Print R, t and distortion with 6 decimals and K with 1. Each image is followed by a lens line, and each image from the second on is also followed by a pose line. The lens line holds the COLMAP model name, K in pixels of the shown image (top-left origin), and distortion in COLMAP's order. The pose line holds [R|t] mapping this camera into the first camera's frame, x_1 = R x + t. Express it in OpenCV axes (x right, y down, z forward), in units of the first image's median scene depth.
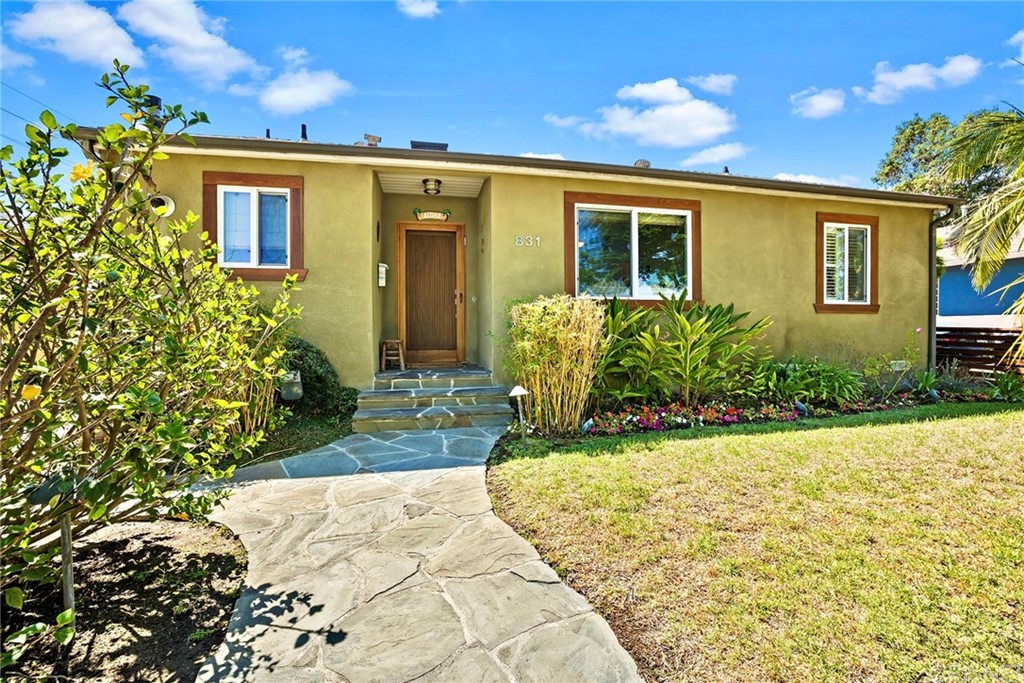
lens RADIAL K [[474.3, 0, 508.9], [0, 474.3, 335.0], [0, 0, 1]] dist [-0.026765, 0.001270]
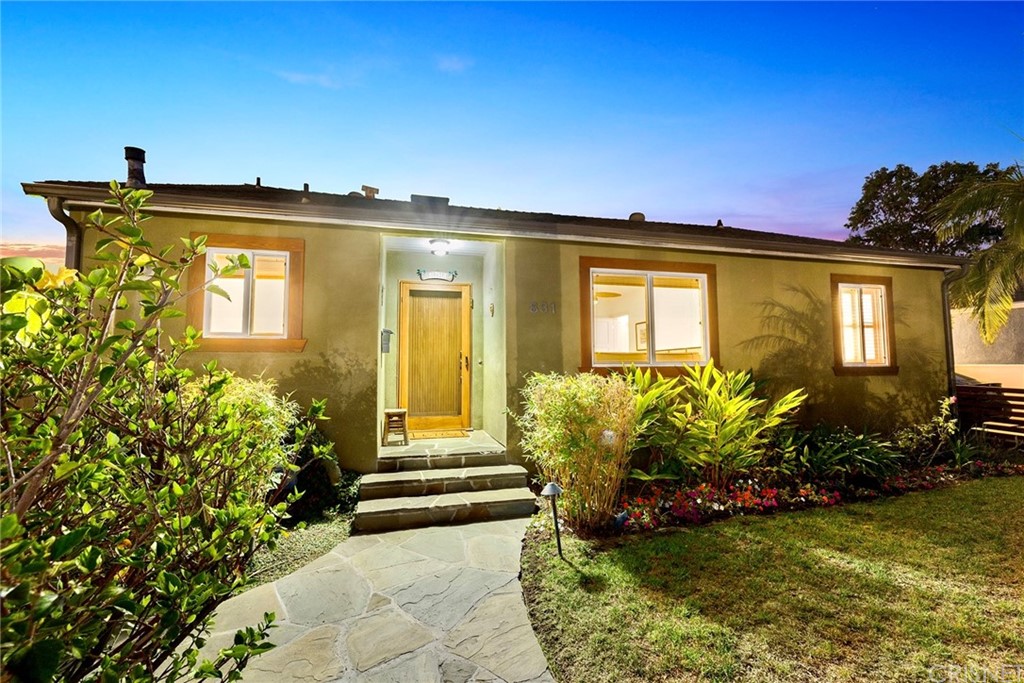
lens RADIAL K [[466.3, 0, 509.9], [0, 466.3, 326.0], [0, 0, 1]] dist [0.002074, 0.000962]
pose [[0.998779, 0.002785, 0.049330, -0.072861], [0.001656, 0.995961, -0.089774, -0.075908], [-0.049381, 0.089746, 0.994740, 0.074603]]
